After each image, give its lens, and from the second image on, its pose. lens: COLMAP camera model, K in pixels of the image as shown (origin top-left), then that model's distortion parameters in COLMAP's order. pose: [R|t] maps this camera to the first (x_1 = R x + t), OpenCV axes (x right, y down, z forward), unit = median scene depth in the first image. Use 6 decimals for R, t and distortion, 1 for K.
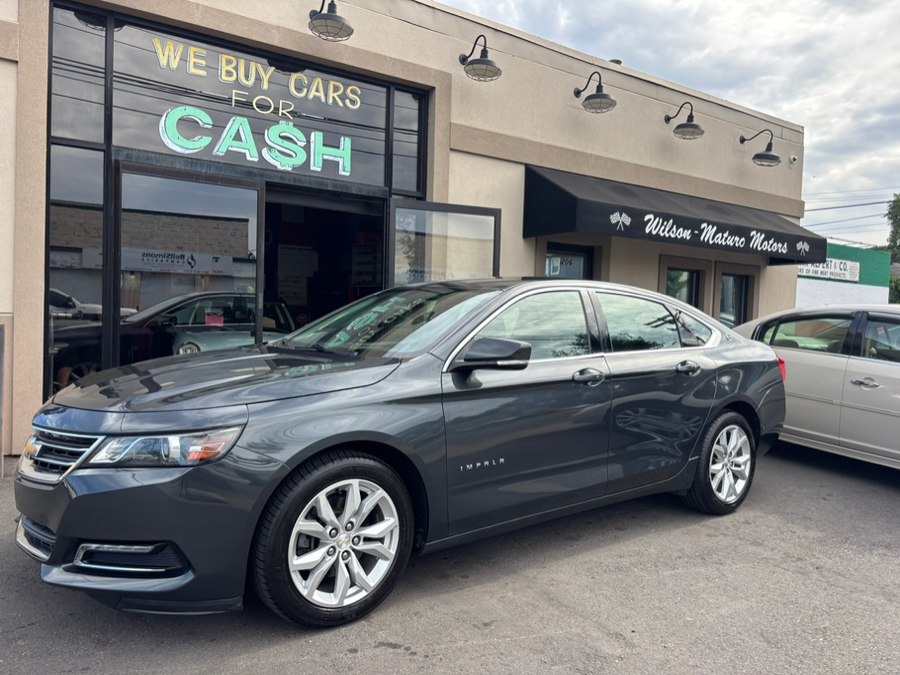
lens RADIAL K [[673.0, 0, 449.7], [0, 673.0, 335.7], [0, 0, 1]] dist [0.006188, 0.016294]
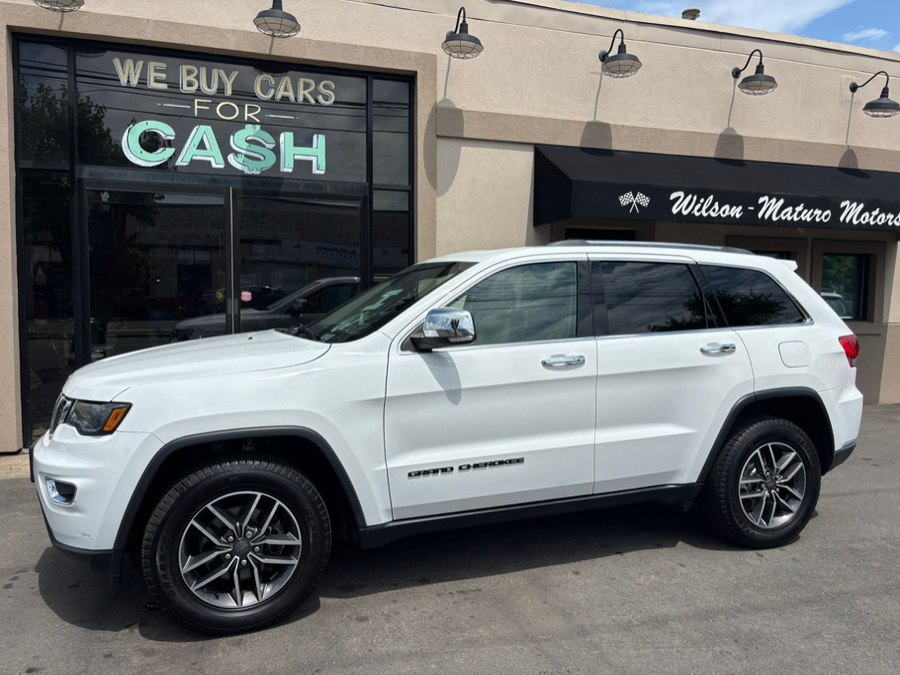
lens RADIAL K [[674.2, 0, 452.9], [0, 674.2, 337.7], [0, 0, 1]] dist [0.013059, 0.000607]
pose [[0.958365, -0.005500, -0.285494, 0.293084], [0.012916, 0.999626, 0.024099, -0.022115], [0.285254, -0.026783, 0.958078, 0.109391]]
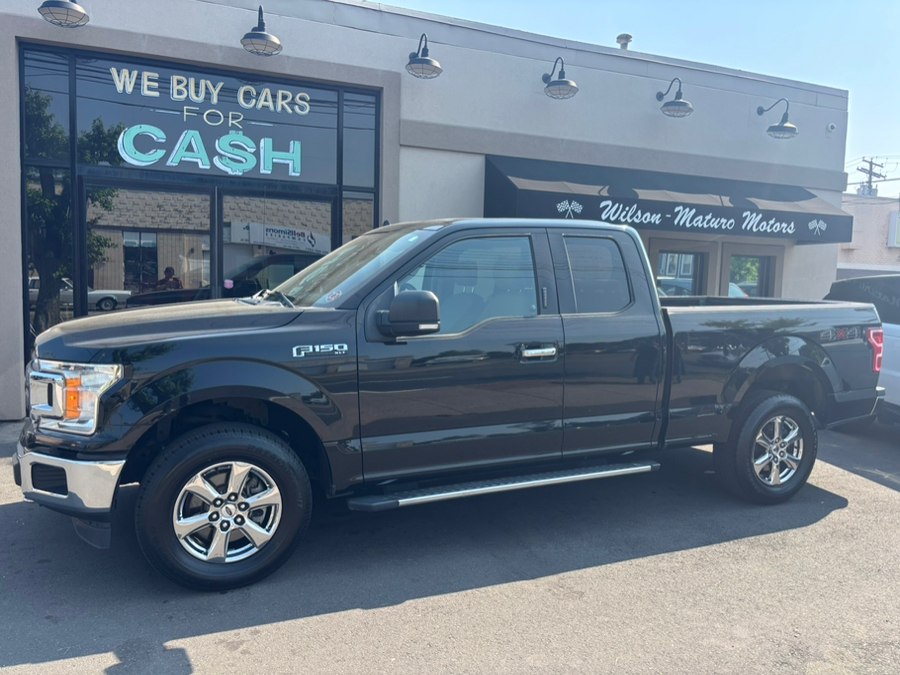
lens RADIAL K [[674.2, 0, 452.9], [0, 674.2, 337.7], [0, 0, 1]] dist [0.013059, 0.000607]
pose [[0.977827, 0.011440, -0.209101, 0.313063], [-0.002273, 0.999028, 0.044028, -0.023983], [0.209402, -0.042576, 0.976902, -0.027434]]
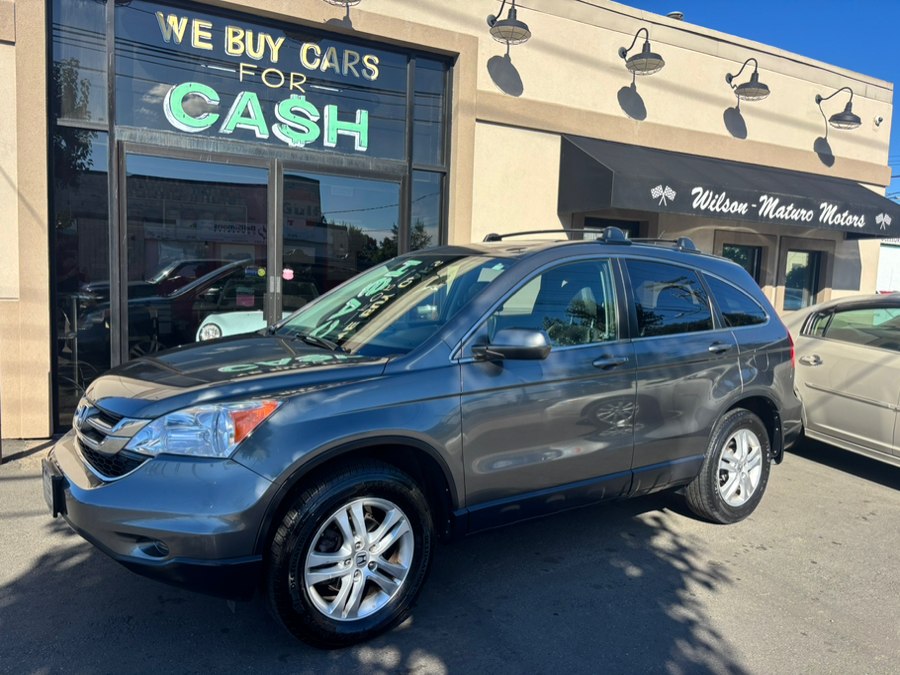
lens RADIAL K [[674.2, 0, 449.9], [0, 674.2, 341.1], [0, 0, 1]] dist [0.018003, -0.007759]
pose [[0.993716, 0.013595, -0.111106, 0.074595], [-0.007480, 0.998444, 0.055268, -0.022632], [0.111685, -0.054090, 0.992271, 0.050698]]
